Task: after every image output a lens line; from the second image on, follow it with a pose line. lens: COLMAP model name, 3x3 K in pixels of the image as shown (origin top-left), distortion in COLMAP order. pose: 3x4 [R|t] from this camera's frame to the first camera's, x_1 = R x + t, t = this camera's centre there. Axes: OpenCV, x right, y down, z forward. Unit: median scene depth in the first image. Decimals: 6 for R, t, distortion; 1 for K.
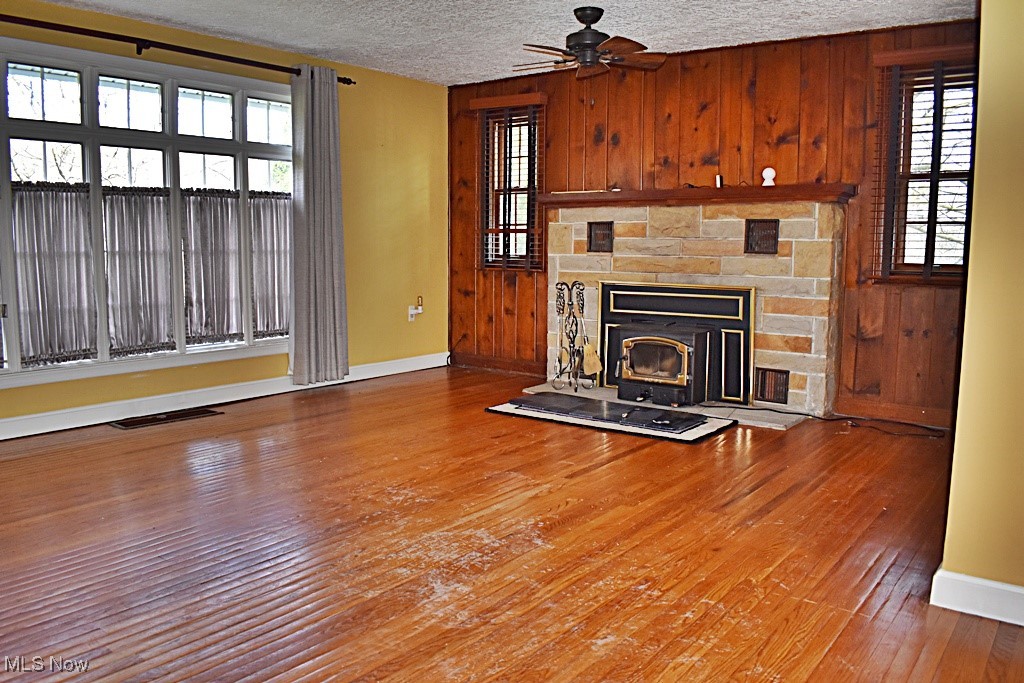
lens RADIAL K [[806.4, 0, 511.8], [0, 806.4, 347.0], [0, 0, 1]] dist [-0.093162, 0.012841]
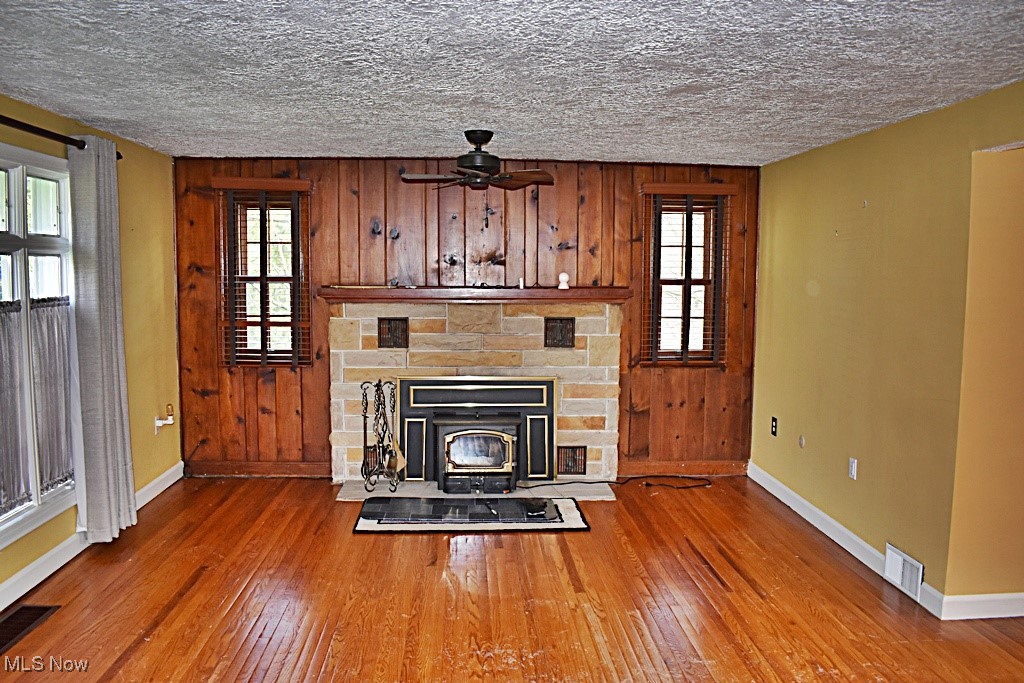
lens RADIAL K [[806.4, 0, 507.1], [0, 806.4, 339.0], [0, 0, 1]] dist [-0.093162, 0.012841]
pose [[0.764470, -0.055043, 0.642306, -0.475489], [0.079364, 0.996805, -0.009037, -0.121542], [-0.639756, 0.057884, 0.766395, 0.160534]]
